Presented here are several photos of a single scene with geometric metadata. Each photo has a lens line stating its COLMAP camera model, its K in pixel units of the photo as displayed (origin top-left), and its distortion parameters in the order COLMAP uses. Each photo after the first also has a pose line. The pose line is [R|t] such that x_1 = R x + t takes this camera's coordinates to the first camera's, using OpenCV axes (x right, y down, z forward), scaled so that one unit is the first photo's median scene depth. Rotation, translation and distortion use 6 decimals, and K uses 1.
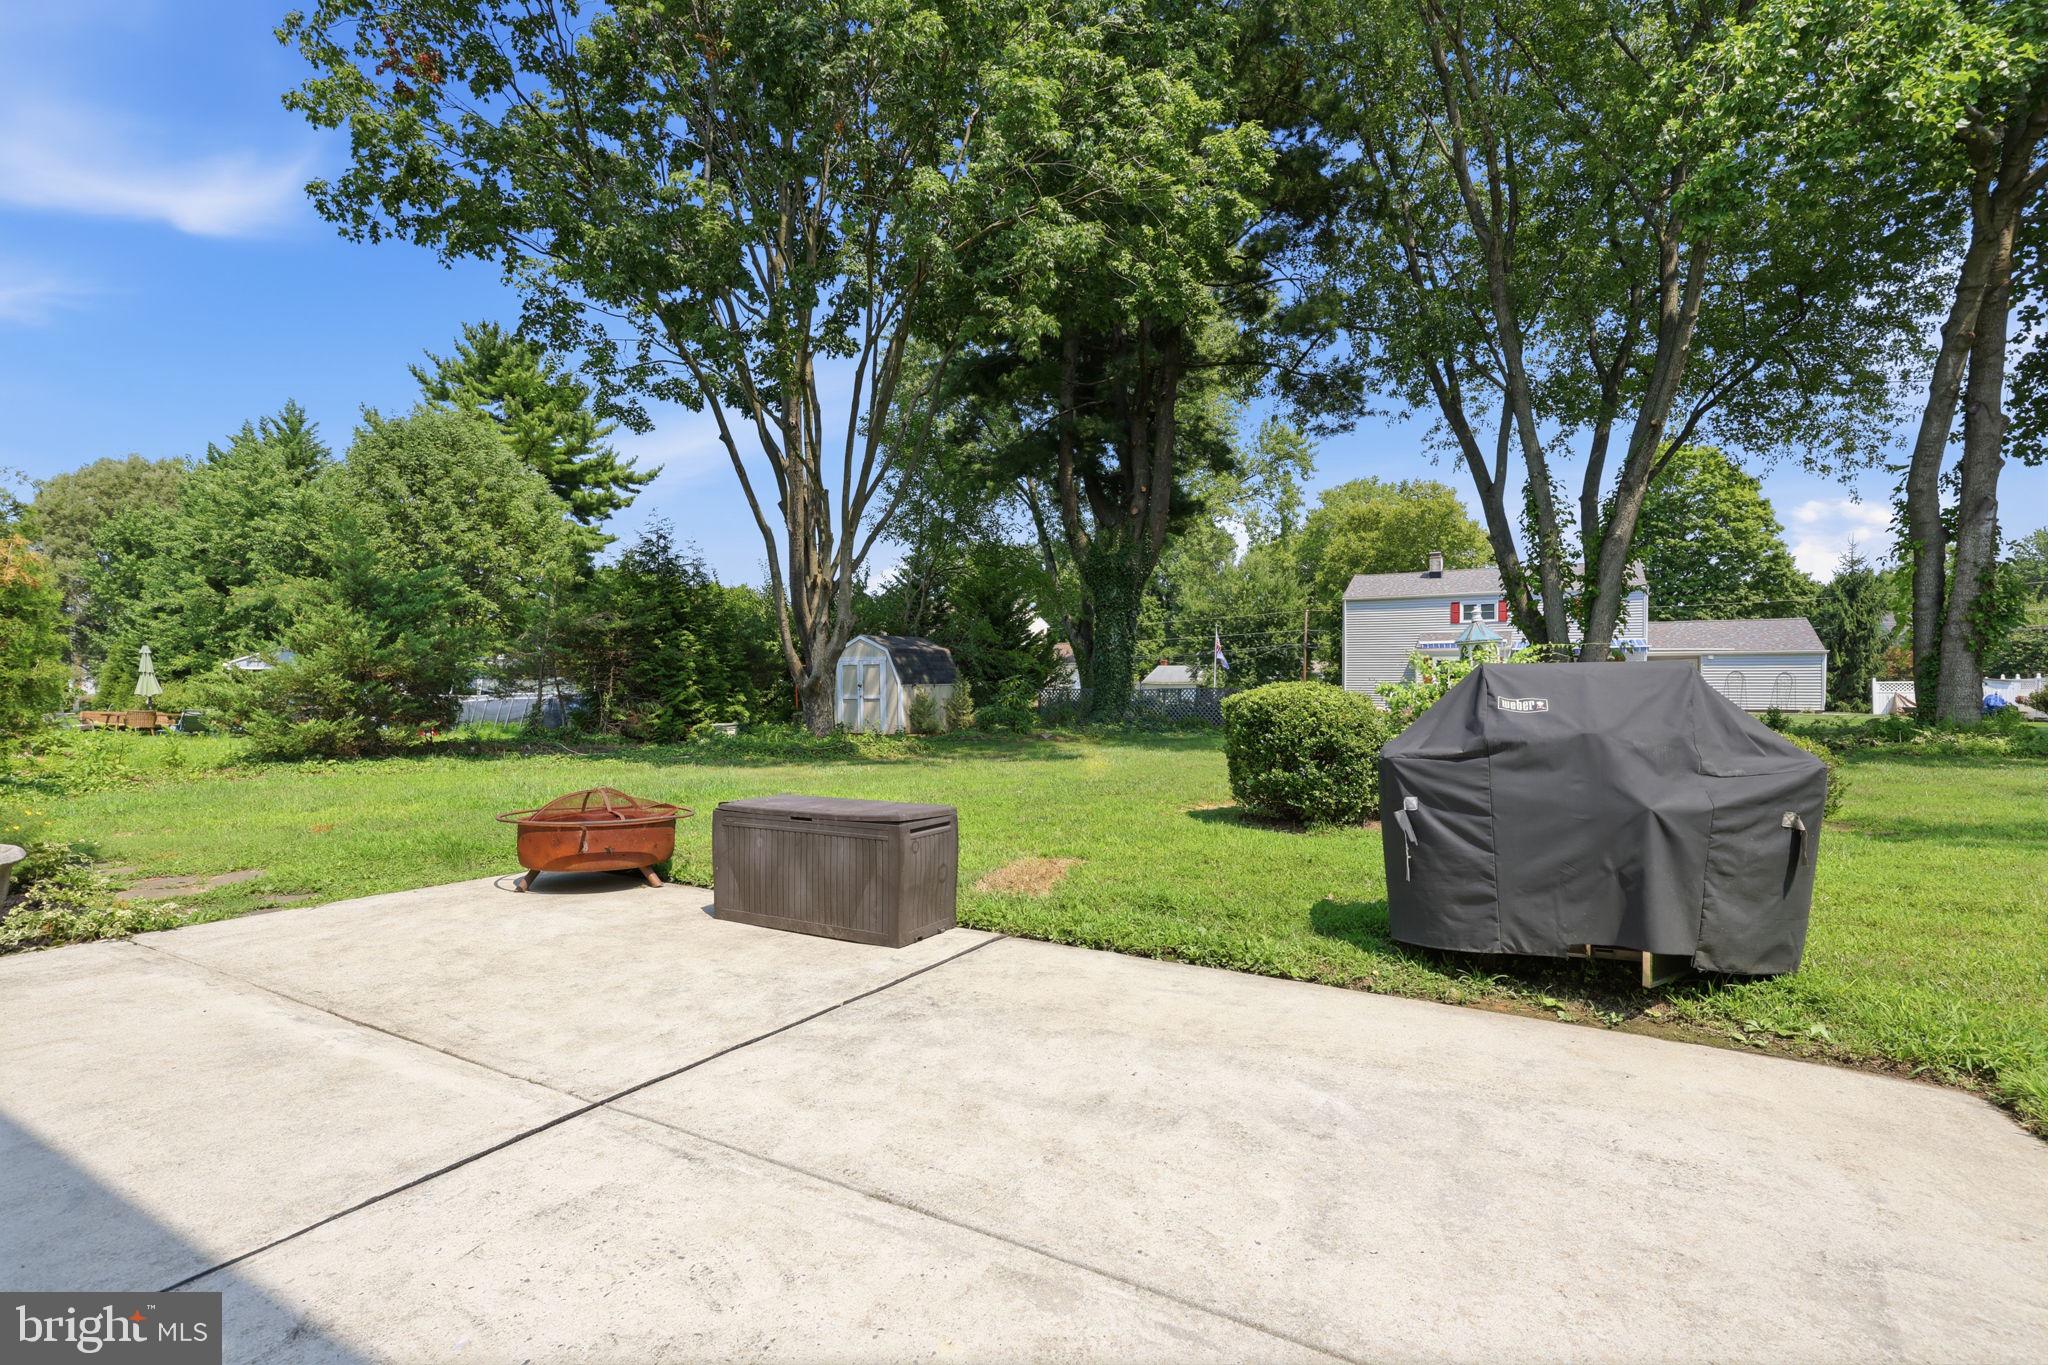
lens RADIAL K [[898.7, 0, 1027.0], [0, 898.7, 672.0], [0, 0, 1]] dist [-0.001919, -0.000037]
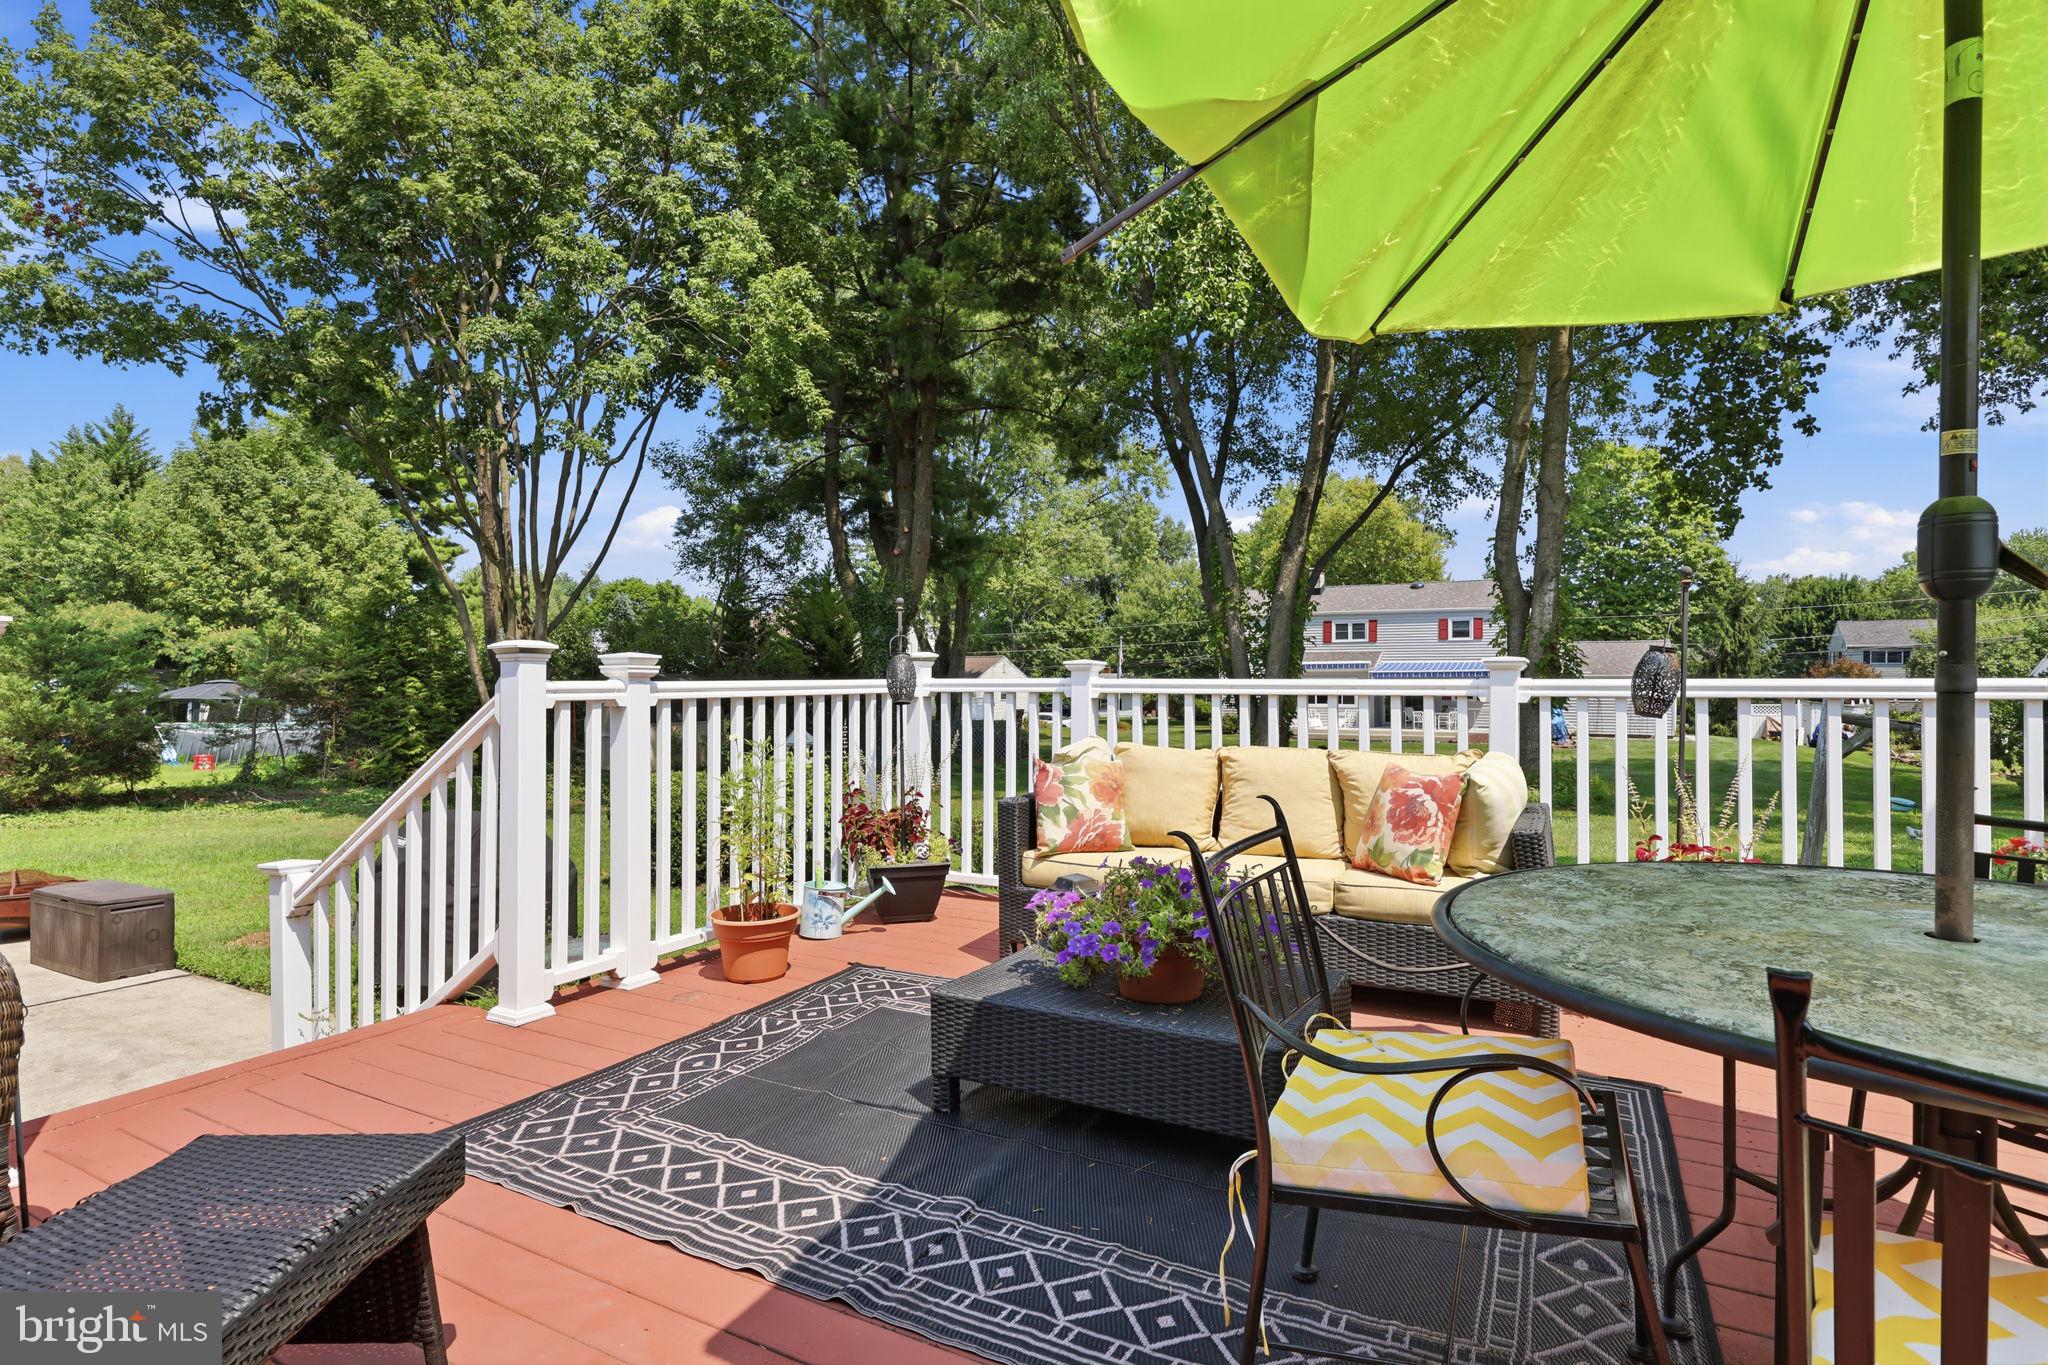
lens RADIAL K [[995.4, 0, 1023.4], [0, 995.4, 682.6], [0, 0, 1]] dist [-0.001547, -0.000296]
pose [[0.999948, 0.001534, 0.010114, 0.165664], [-0.001652, 0.999932, 0.011577, -0.027963], [-0.010095, -0.011593, 0.999882, -0.088727]]
